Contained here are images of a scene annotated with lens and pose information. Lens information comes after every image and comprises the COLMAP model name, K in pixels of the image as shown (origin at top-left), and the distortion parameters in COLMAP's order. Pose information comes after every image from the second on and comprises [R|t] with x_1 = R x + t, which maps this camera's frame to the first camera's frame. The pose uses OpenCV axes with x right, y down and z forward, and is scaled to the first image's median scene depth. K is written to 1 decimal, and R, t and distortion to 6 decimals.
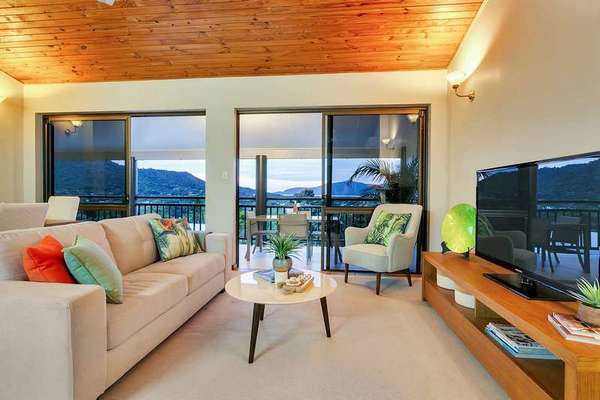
lens RADIAL K [[299.2, 0, 296.9], [0, 299.2, 197.9], [0, 0, 1]] dist [-0.004147, -0.000511]
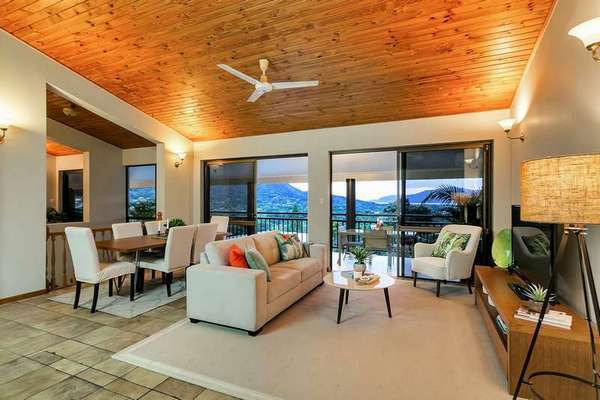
lens RADIAL K [[299.2, 0, 296.9], [0, 299.2, 197.9], [0, 0, 1]] dist [-0.004147, -0.000511]
pose [[0.951995, -0.008712, -0.305990, 0.078177], [0.000923, 0.999672, -0.025590, -0.063359], [0.306113, 0.024079, 0.951691, -0.375602]]
